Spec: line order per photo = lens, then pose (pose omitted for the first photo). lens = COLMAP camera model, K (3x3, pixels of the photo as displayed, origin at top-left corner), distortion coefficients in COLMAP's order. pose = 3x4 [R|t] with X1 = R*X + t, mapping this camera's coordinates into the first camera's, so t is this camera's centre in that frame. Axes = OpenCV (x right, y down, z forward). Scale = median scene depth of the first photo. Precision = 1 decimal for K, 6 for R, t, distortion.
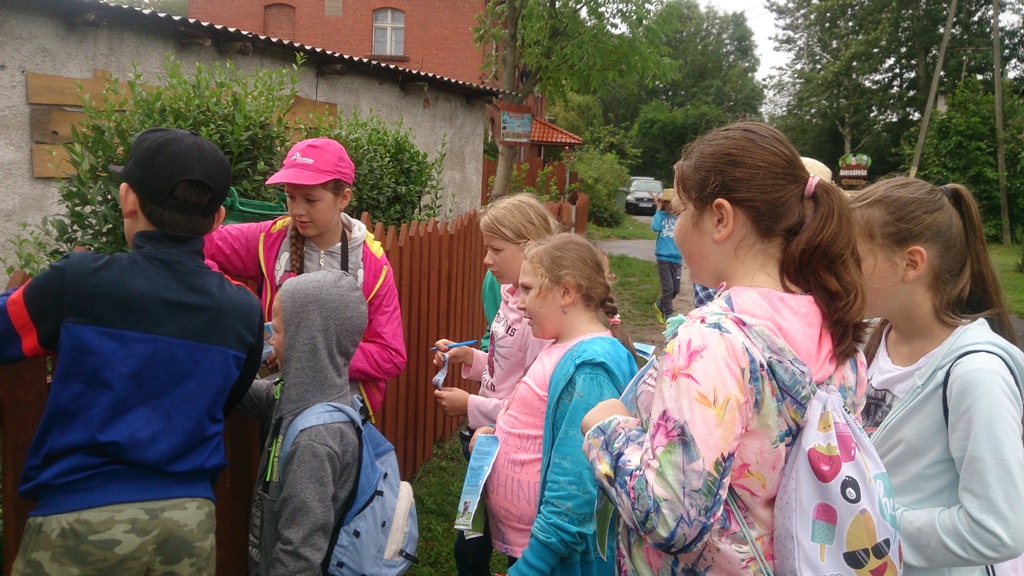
lens RADIAL K [[922.0, 0, 513.9], [0, 922.0, 286.9], [0, 0, 1]] dist [0.115007, -0.135380]
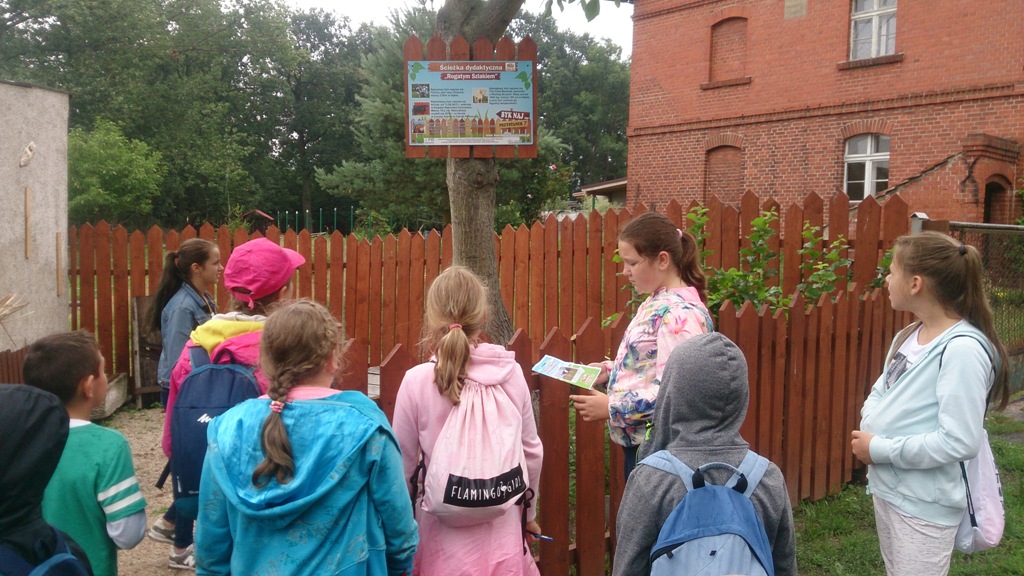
lens RADIAL K [[922.0, 0, 504.1], [0, 922.0, 278.8], [0, 0, 1]] dist [0.115007, -0.135380]
pose [[0.753076, -0.014485, -0.657774, 0.103680], [-0.038529, 0.997071, -0.066068, -0.039272], [0.656804, 0.075097, 0.750312, 0.341494]]
